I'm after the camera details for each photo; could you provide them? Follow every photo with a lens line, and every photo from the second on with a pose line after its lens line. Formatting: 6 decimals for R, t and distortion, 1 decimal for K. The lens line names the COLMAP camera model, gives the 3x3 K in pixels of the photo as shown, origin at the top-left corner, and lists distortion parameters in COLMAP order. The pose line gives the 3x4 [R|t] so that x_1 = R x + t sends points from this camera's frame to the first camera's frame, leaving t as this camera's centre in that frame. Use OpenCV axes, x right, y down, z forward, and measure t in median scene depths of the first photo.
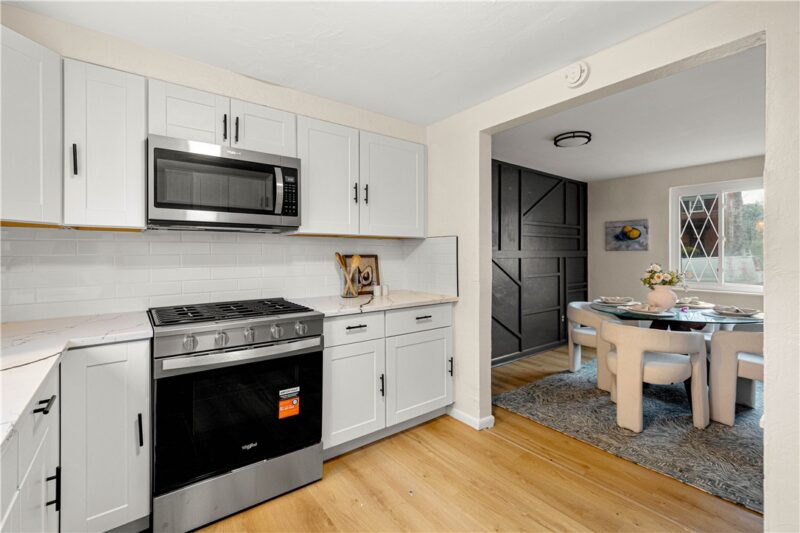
lens RADIAL K [[351.4, 0, 399.3], [0, 351.4, 260.6], [0, 0, 1]] dist [0.008967, -0.004223]
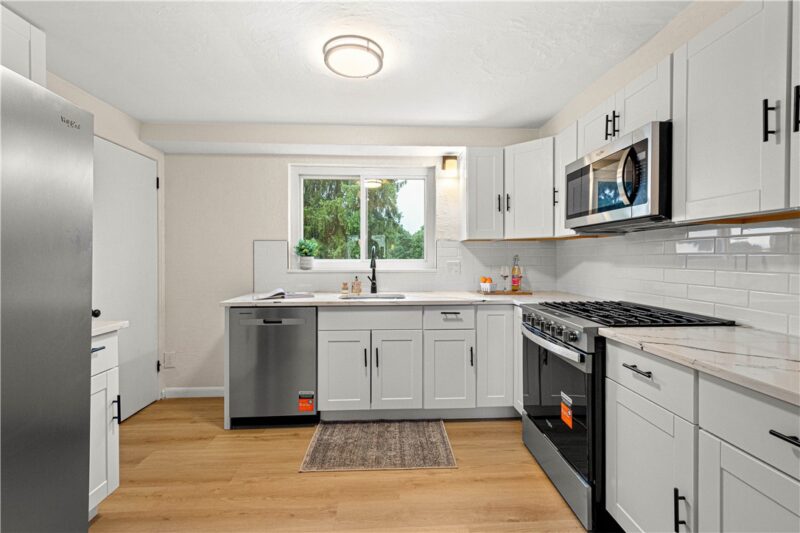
lens RADIAL K [[351.4, 0, 399.2], [0, 351.4, 256.2], [0, 0, 1]] dist [0.008967, -0.004223]
pose [[-0.570345, 0.006237, -0.821382, 0.579758], [-0.004081, 0.999937, 0.010426, -0.017457], [0.821395, 0.009298, -0.570284, 0.926074]]
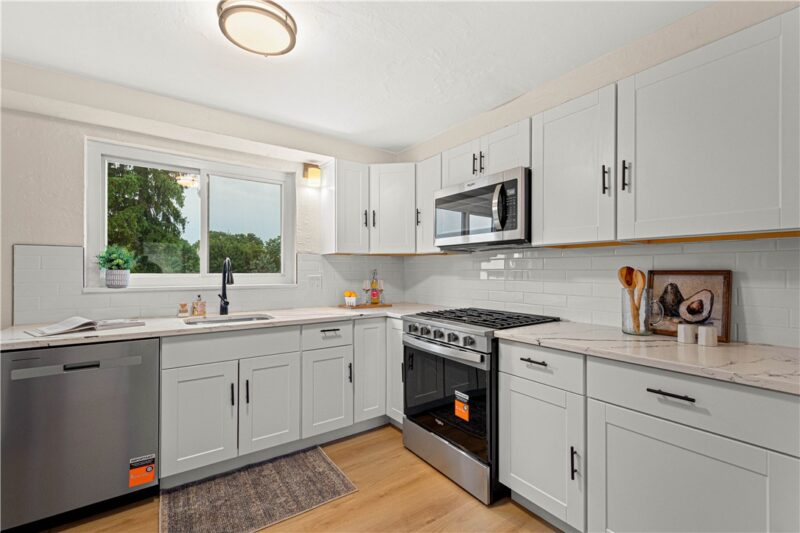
lens RADIAL K [[351.4, 0, 395.7], [0, 351.4, 266.9], [0, 0, 1]] dist [0.008967, -0.004223]
pose [[-0.036155, -0.003566, -0.999340, 0.623294], [-0.014153, 0.999895, -0.003056, -0.016075], [0.999246, 0.014034, -0.036202, 0.656962]]
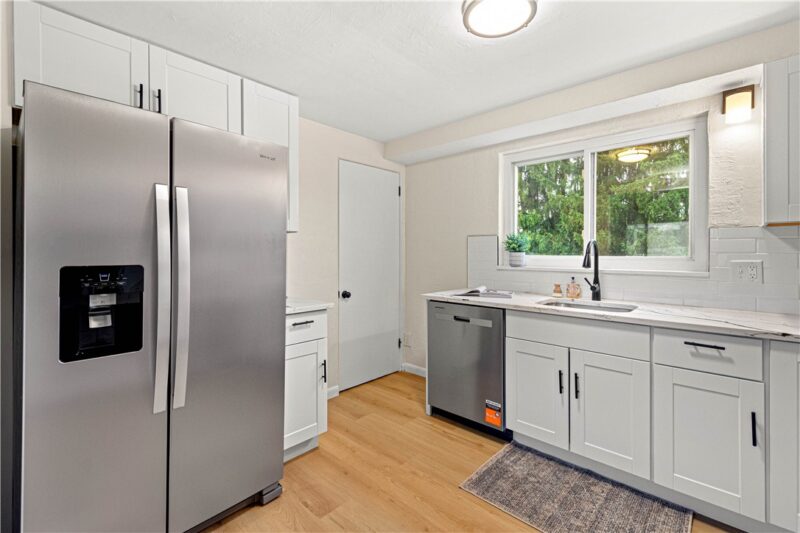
lens RADIAL K [[351.4, 0, 399.2], [0, 351.4, 249.7], [0, 0, 1]] dist [0.008967, -0.004223]
pose [[-0.984666, 0.006928, -0.174313, 0.272927], [0.005822, 0.999960, 0.006857, -0.020034], [0.174354, 0.005737, -0.984666, 0.995073]]
